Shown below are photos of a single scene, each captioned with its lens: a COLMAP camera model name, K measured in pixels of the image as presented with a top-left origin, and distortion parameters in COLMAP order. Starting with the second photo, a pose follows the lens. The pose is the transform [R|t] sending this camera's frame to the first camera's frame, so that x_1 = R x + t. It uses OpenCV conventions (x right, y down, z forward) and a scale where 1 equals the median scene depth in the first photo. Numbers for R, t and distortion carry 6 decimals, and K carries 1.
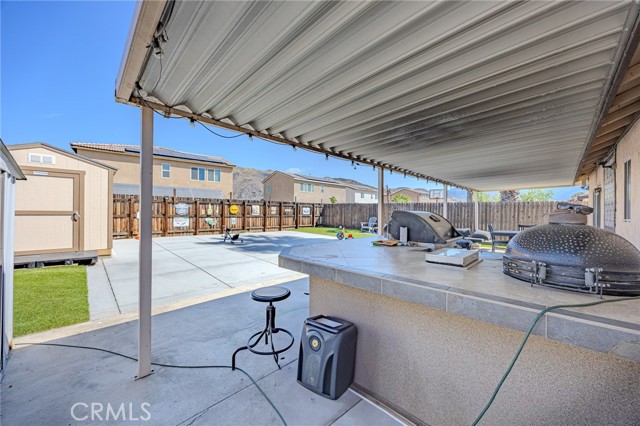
lens RADIAL K [[242.7, 0, 322.1], [0, 242.7, 214.1], [0, 0, 1]] dist [-0.003855, 0.000048]
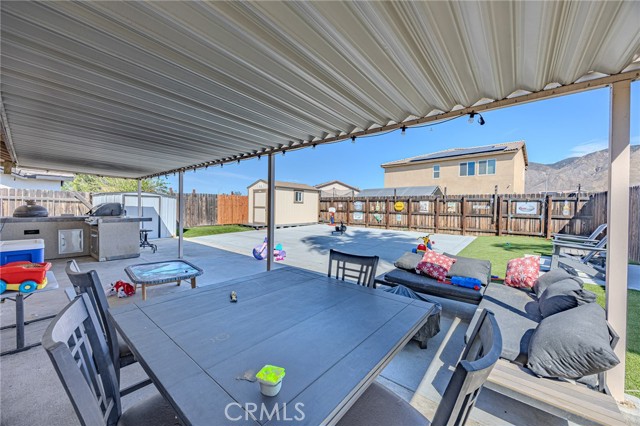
lens RADIAL K [[242.7, 0, 319.9], [0, 242.7, 210.4], [0, 0, 1]] dist [-0.003855, 0.000048]
pose [[0.102234, 0.005841, -0.994743, 0.593491], [-0.021718, 0.999758, 0.003638, 0.001604], [0.994523, 0.021232, 0.102336, 0.578910]]
